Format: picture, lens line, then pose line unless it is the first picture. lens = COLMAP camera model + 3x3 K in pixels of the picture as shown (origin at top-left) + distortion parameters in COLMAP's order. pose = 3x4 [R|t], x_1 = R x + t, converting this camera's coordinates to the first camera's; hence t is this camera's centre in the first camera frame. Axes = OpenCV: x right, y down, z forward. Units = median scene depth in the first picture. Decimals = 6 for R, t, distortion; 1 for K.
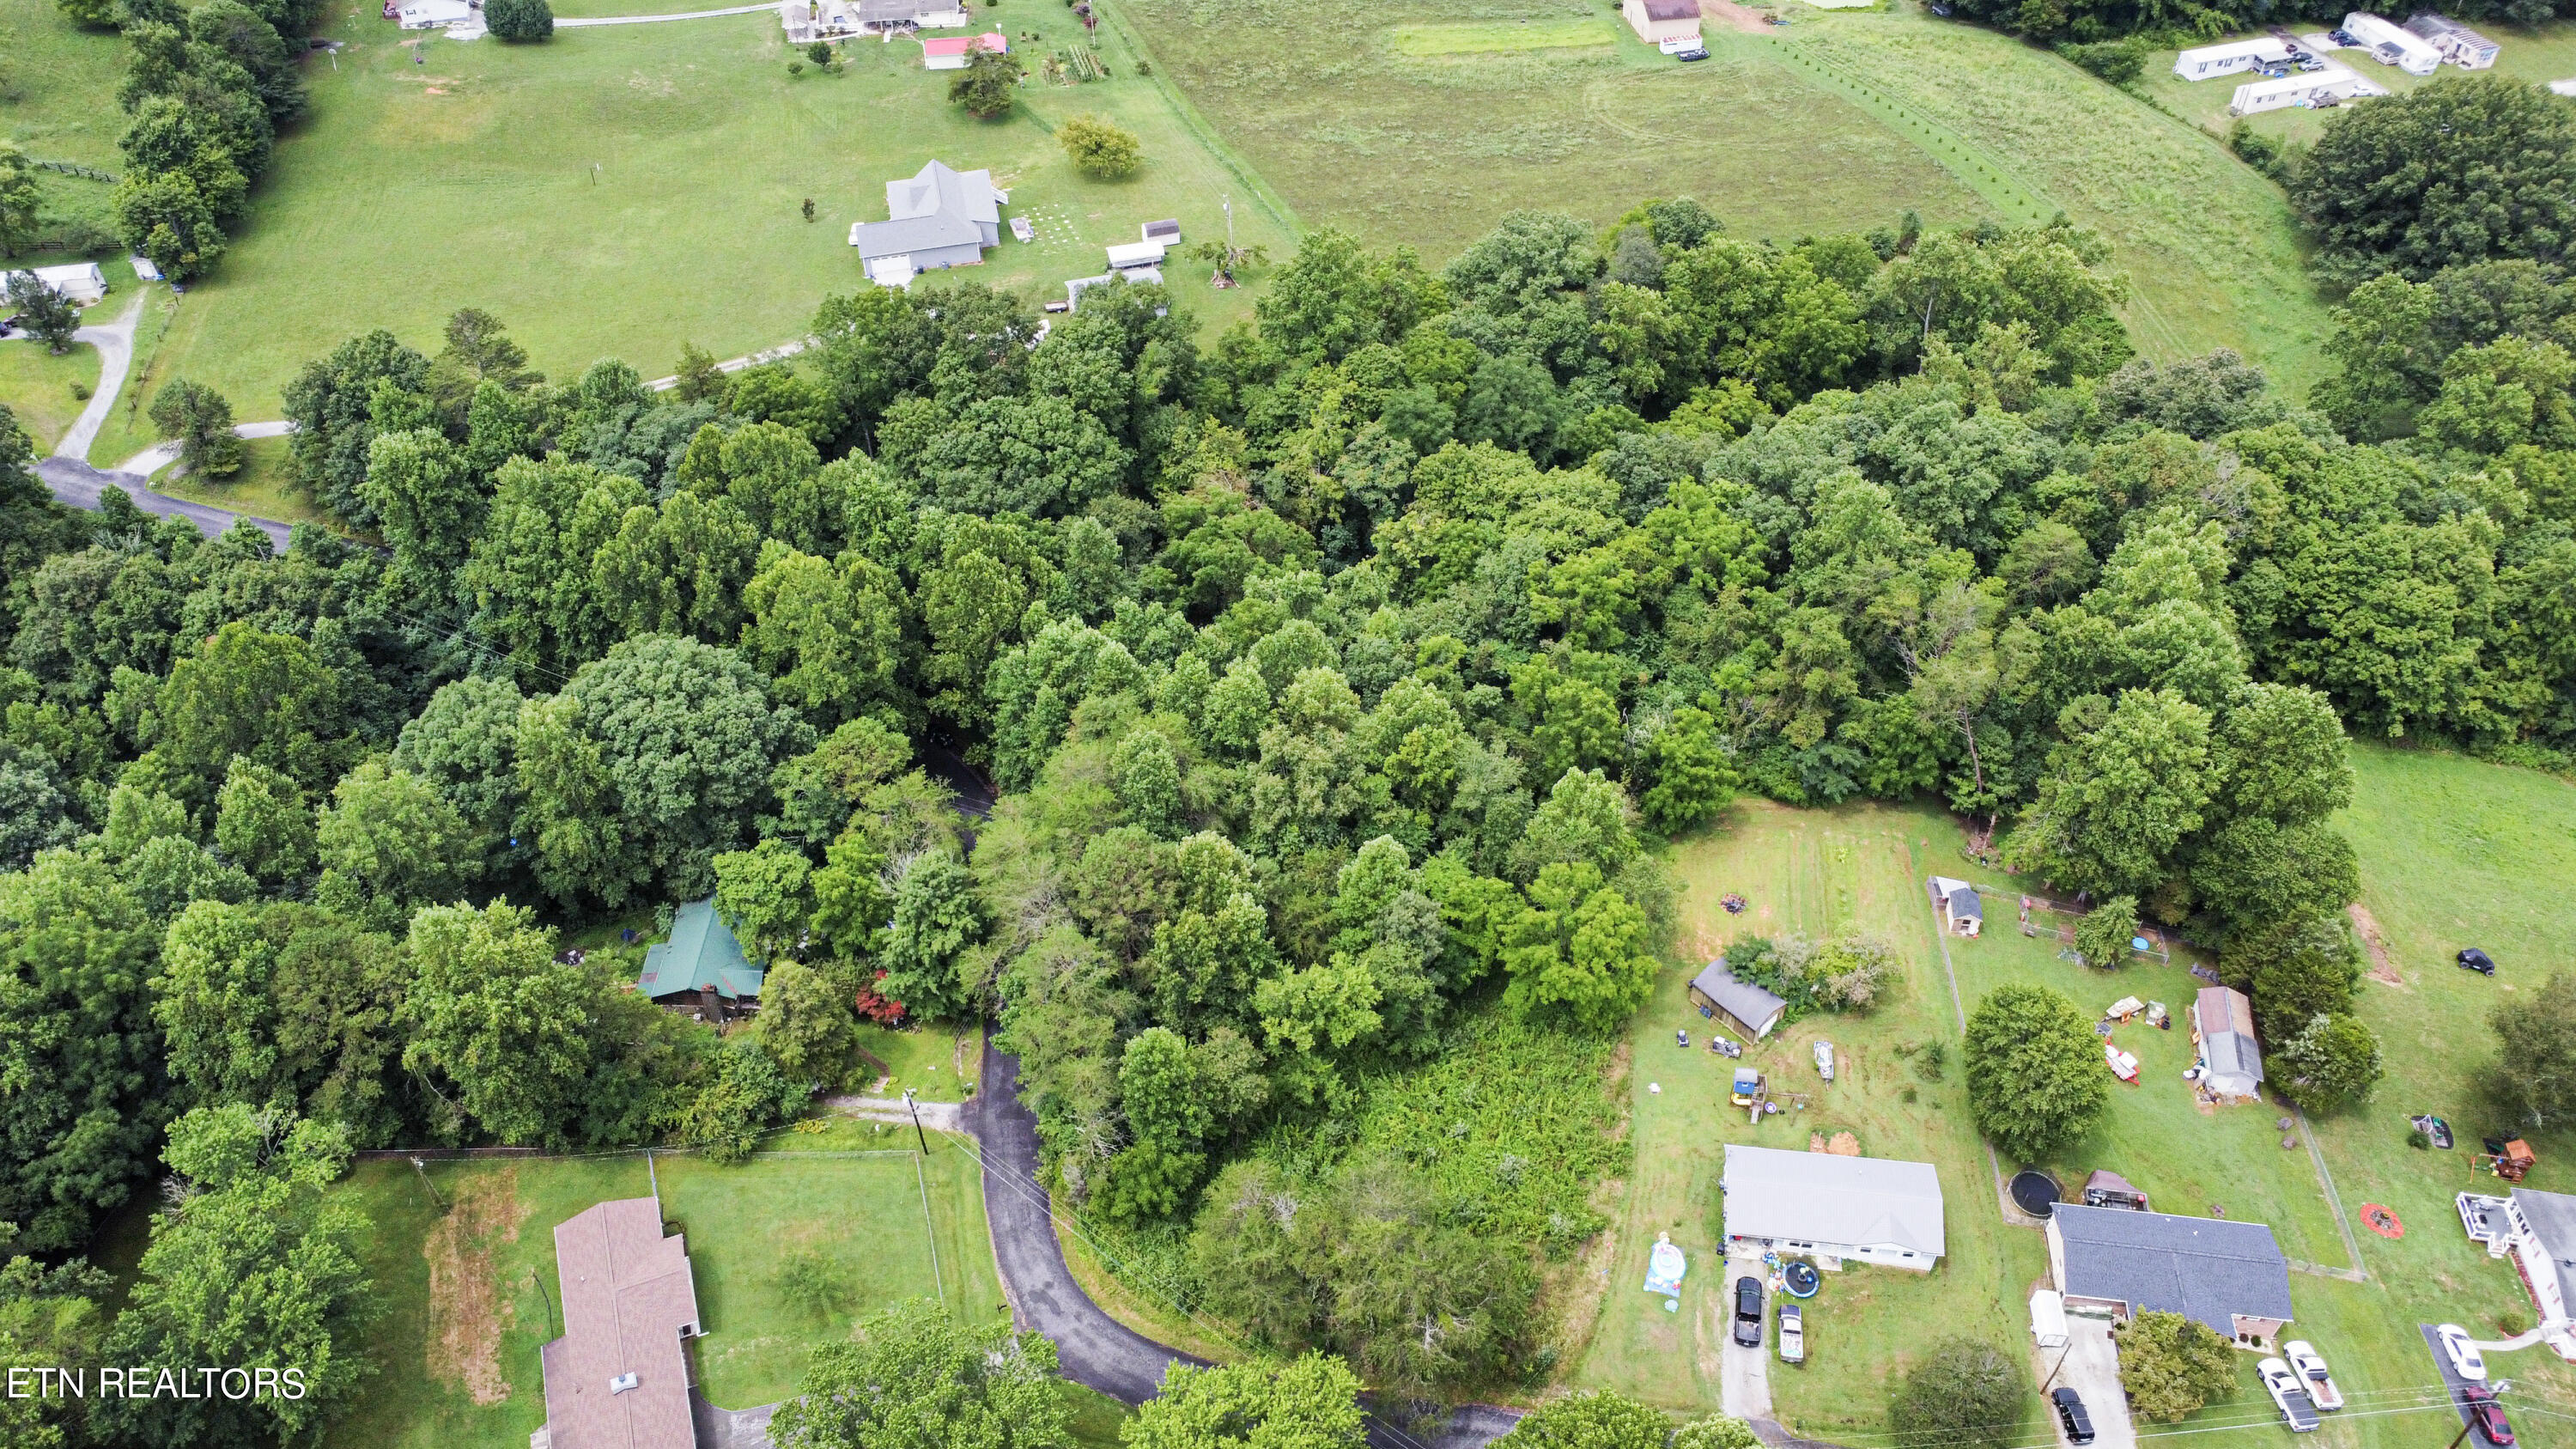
lens RADIAL K [[1924.2, 0, 1288.0], [0, 1924.2, 724.5], [0, 0, 1]] dist [-0.128813, 0.188441]
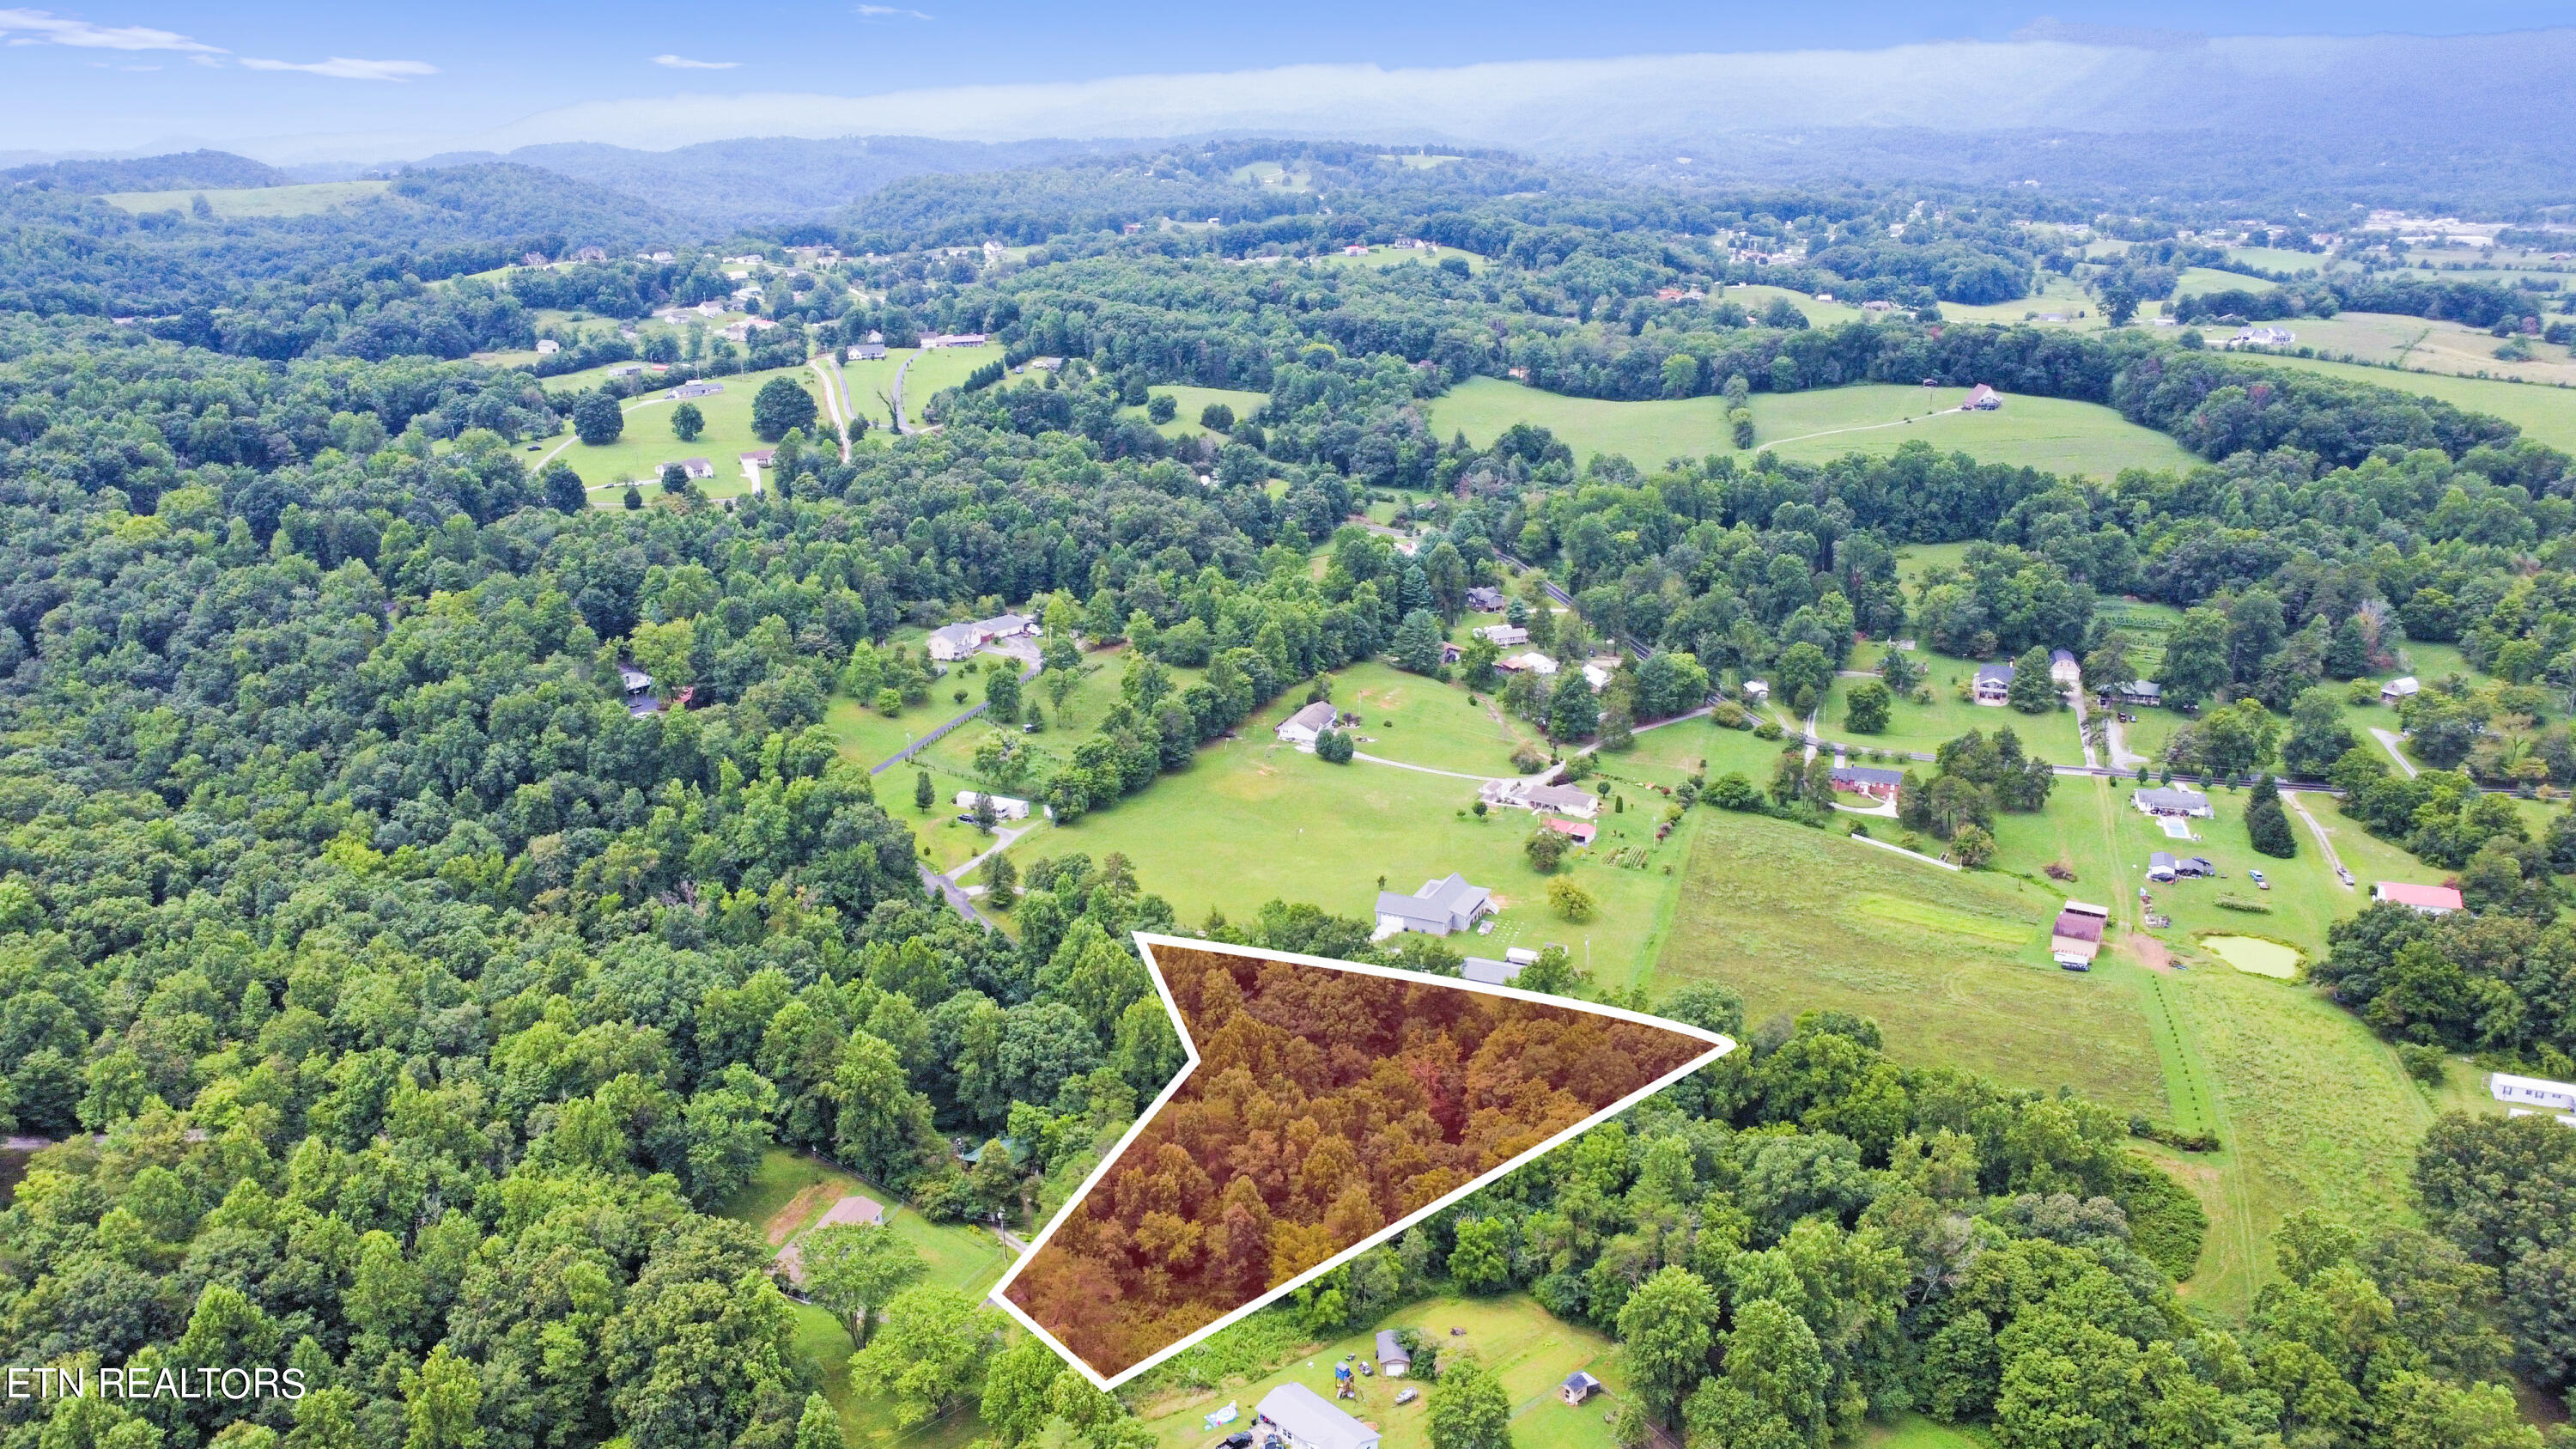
lens RADIAL K [[1989.5, 0, 1293.1], [0, 1989.5, 657.2], [0, 0, 1]] dist [-0.183867, 0.296326]
pose [[0.785455, 0.178906, -0.592497, 0.913389], [-0.426497, 0.850187, -0.308678, 0.162451], [0.448509, 0.495151, 0.744087, -0.523386]]
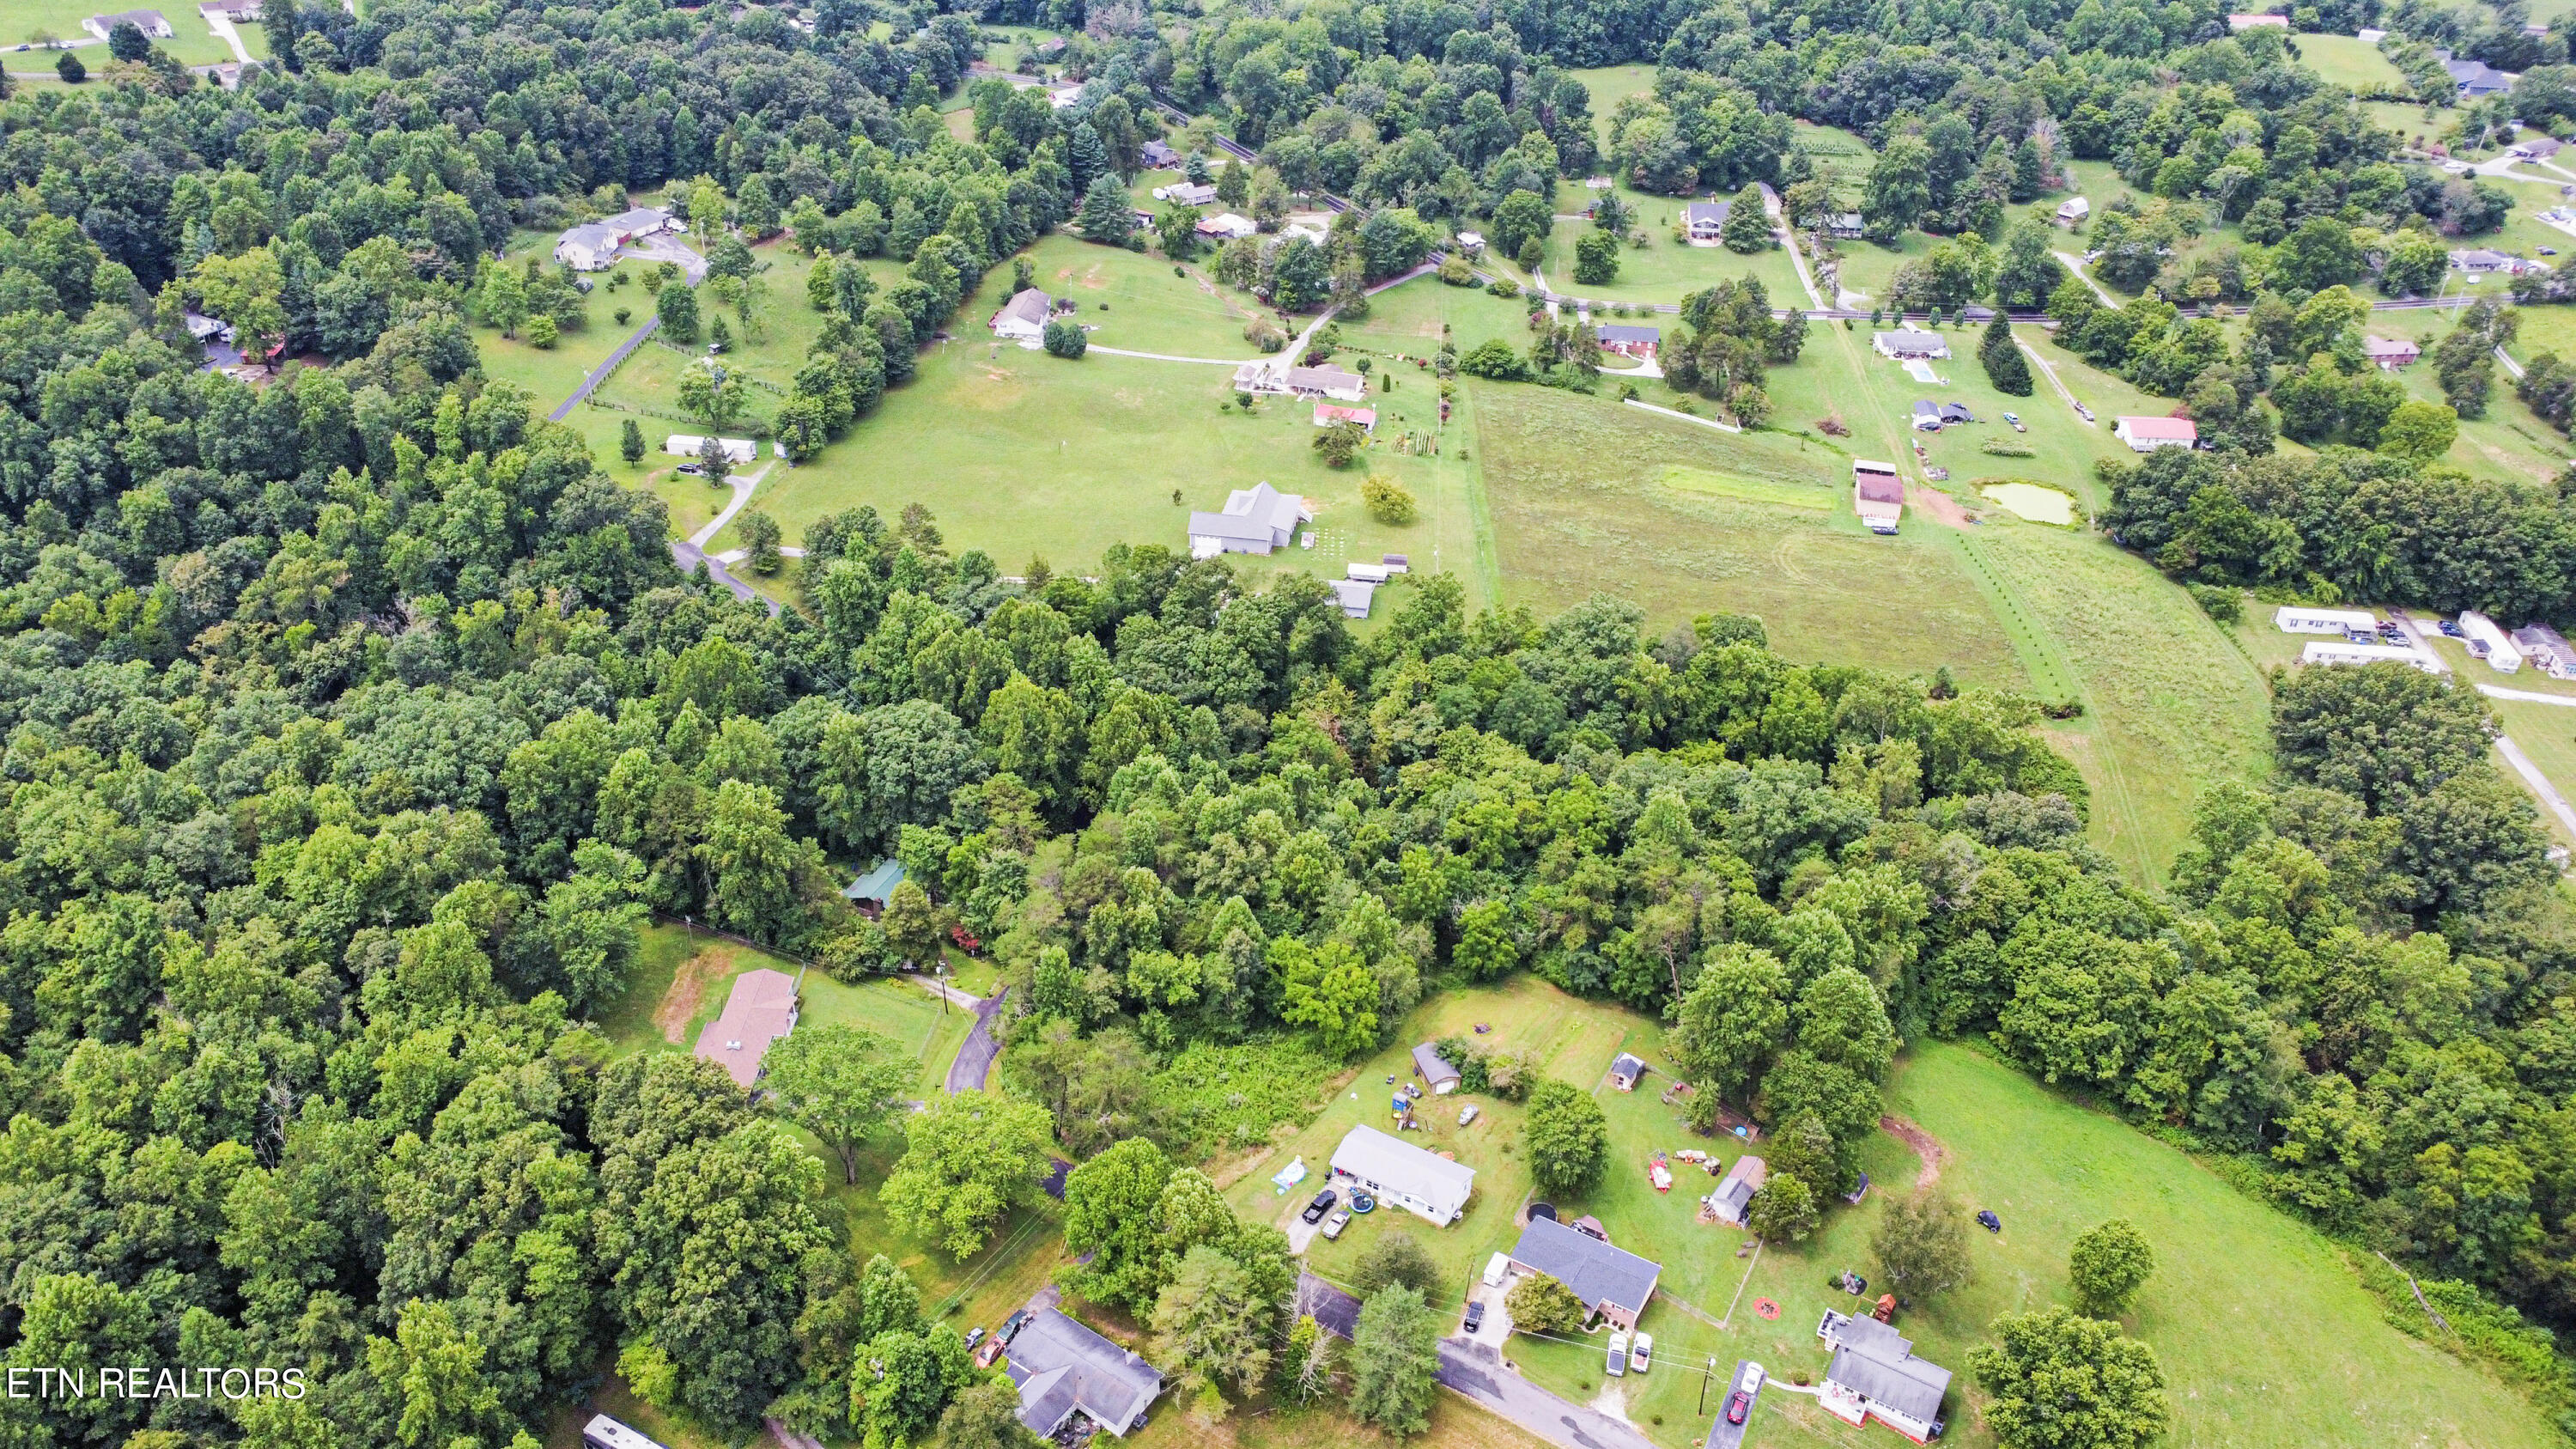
lens RADIAL K [[1945.3, 0, 1288.0], [0, 1945.3, 724.5], [0, 0, 1]] dist [-0.170125, 0.275255]
pose [[0.921269, 0.231280, -0.312686, 0.471153], [-0.286895, 0.946945, -0.144868, 0.120819], [0.262591, 0.223170, 0.938744, -0.484034]]
